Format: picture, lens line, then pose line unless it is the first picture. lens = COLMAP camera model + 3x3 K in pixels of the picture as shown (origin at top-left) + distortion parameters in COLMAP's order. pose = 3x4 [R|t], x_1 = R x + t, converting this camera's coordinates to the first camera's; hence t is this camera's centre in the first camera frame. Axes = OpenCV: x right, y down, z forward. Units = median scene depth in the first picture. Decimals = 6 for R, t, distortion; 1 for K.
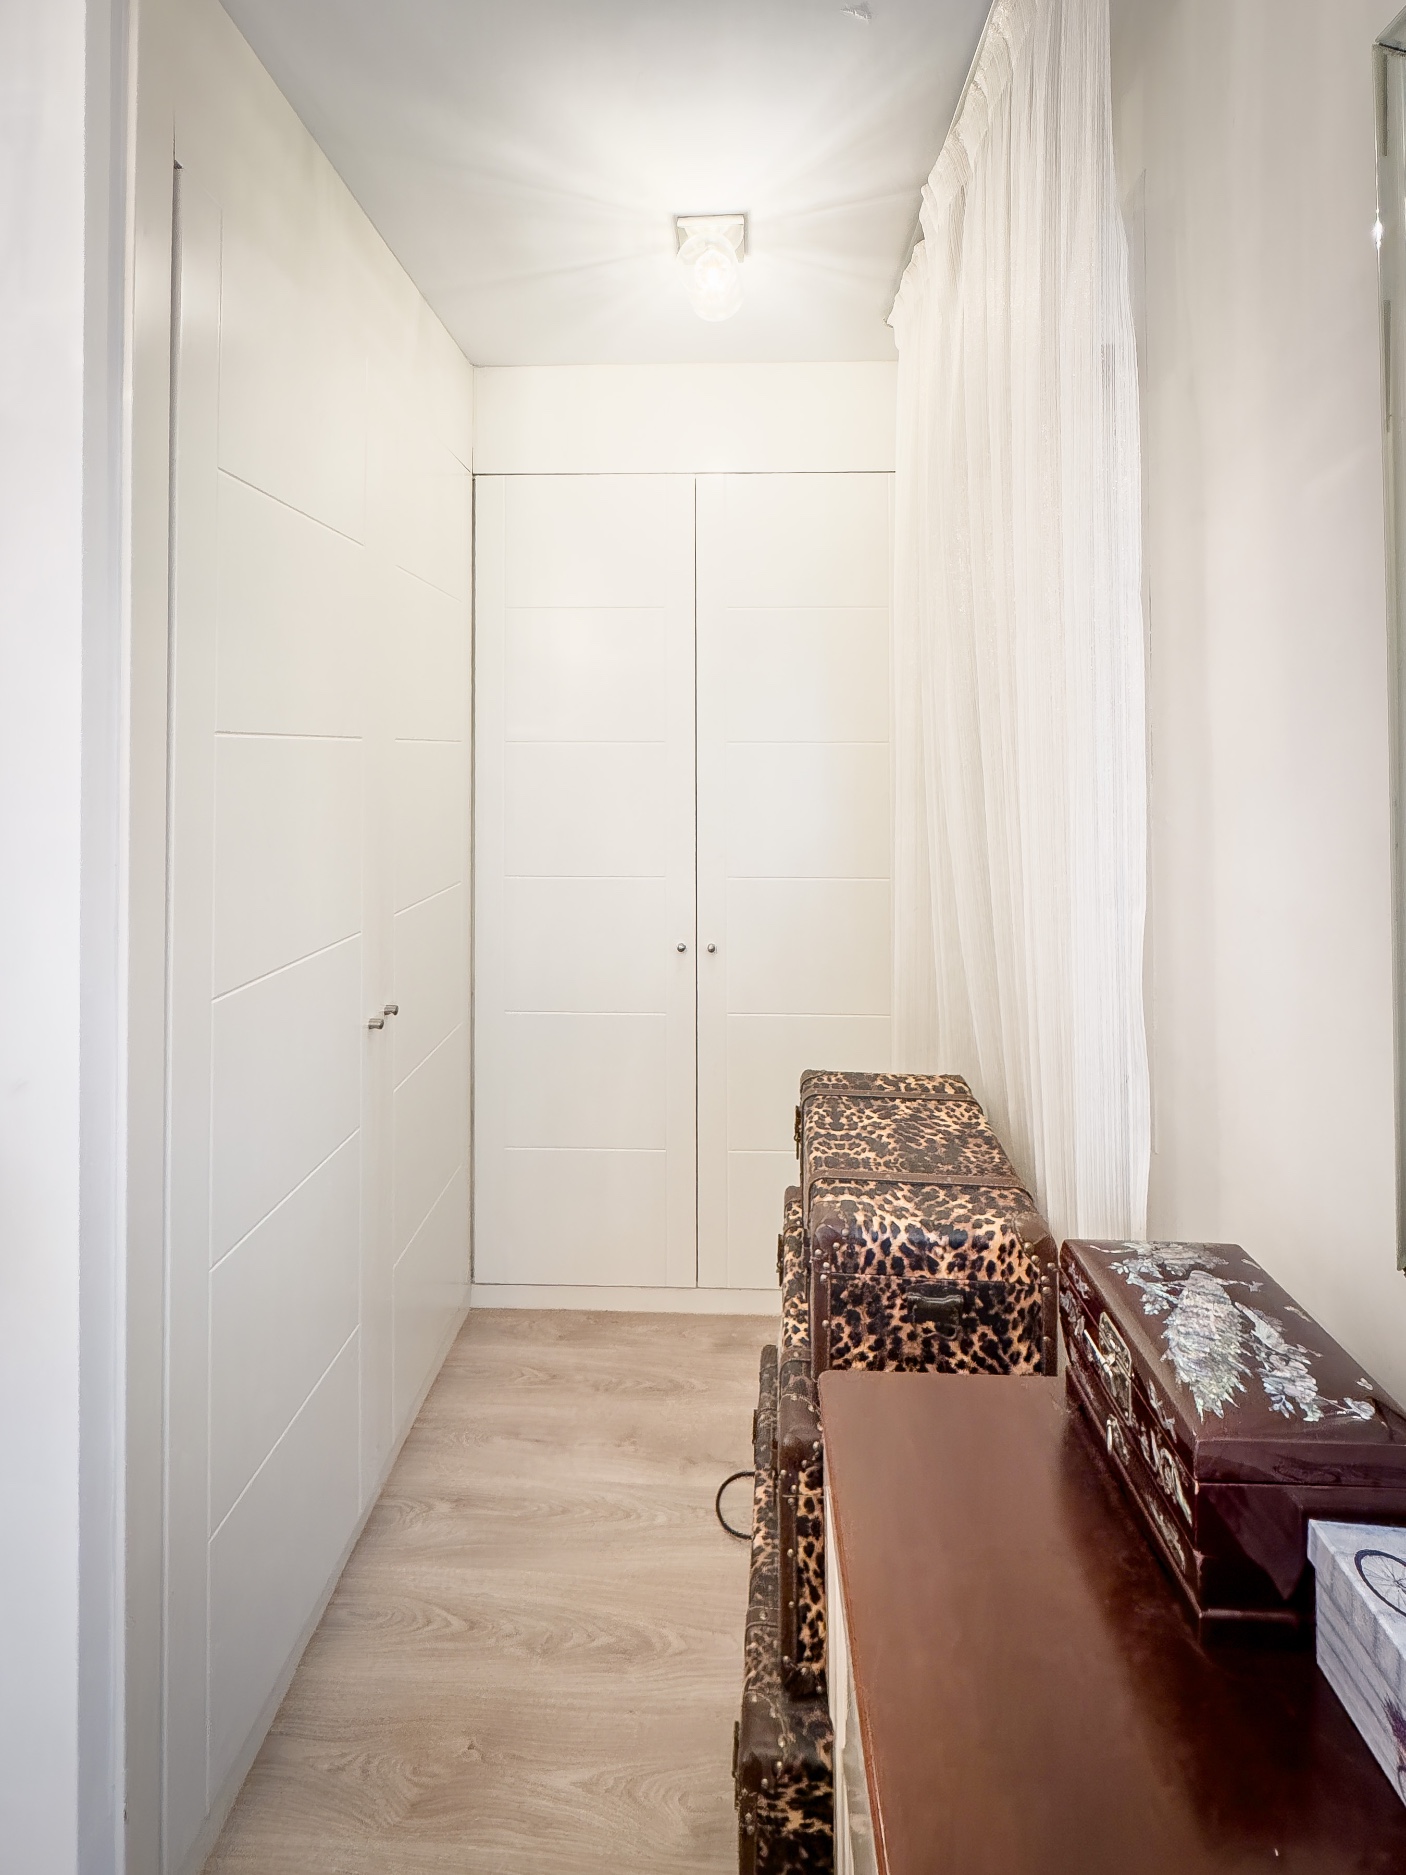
lens RADIAL K [[799.4, 0, 706.3], [0, 799.4, 717.2], [0, 0, 1]] dist [-0.001542, 0.000330]
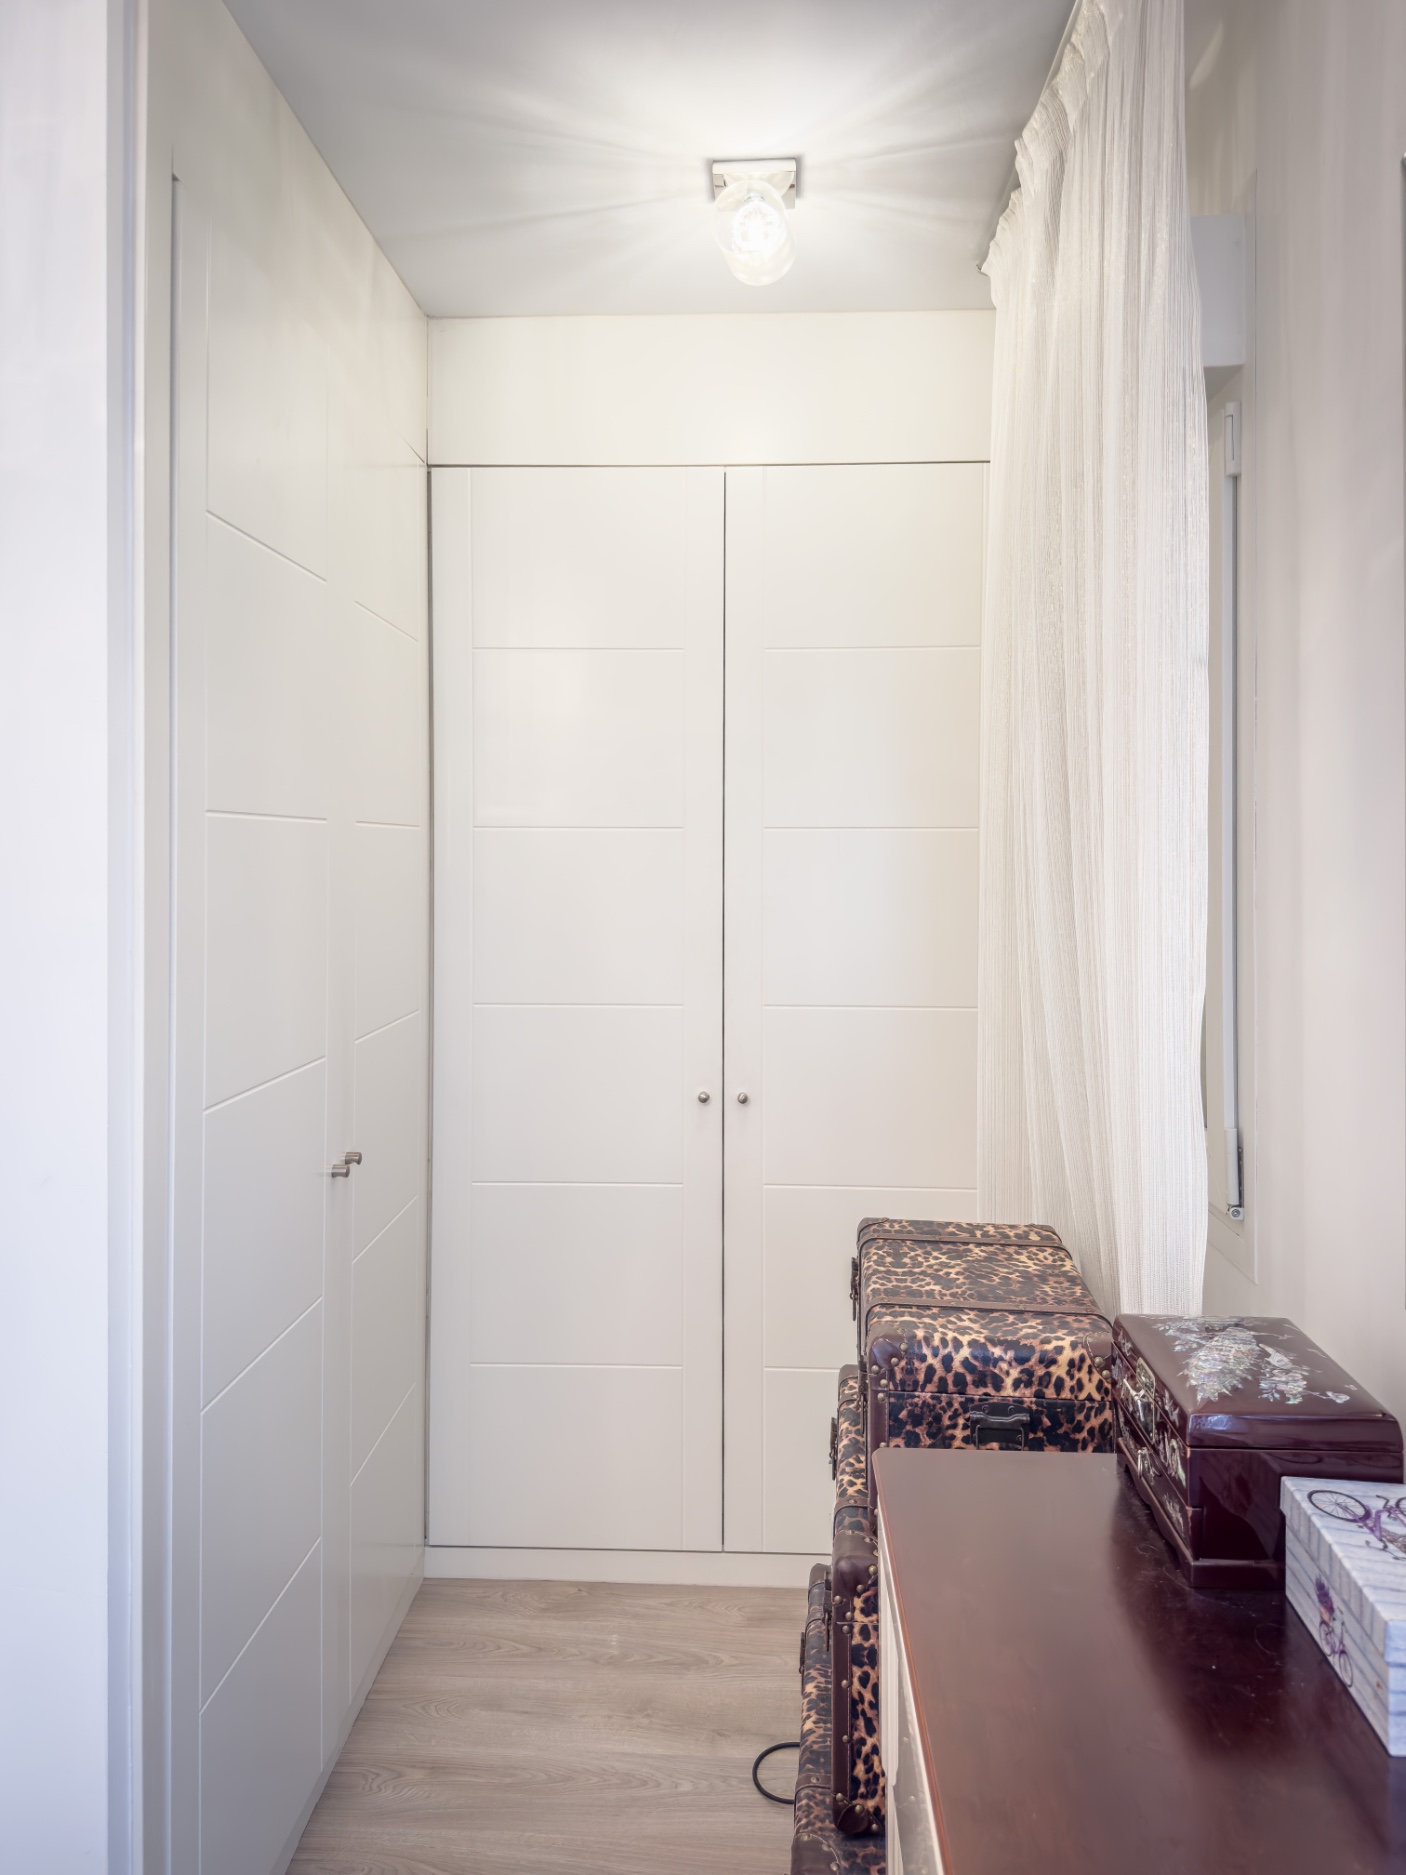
lens RADIAL K [[1334.6, 0, 707.7], [0, 1334.6, 829.5], [0, 0, 1]] dist [0.077729, -0.079629]
pose [[0.999996, 0.002323, -0.001369, -0.055169], [-0.002284, 0.999610, 0.027827, -0.004910], [0.001434, -0.027824, 0.999612, -0.564377]]
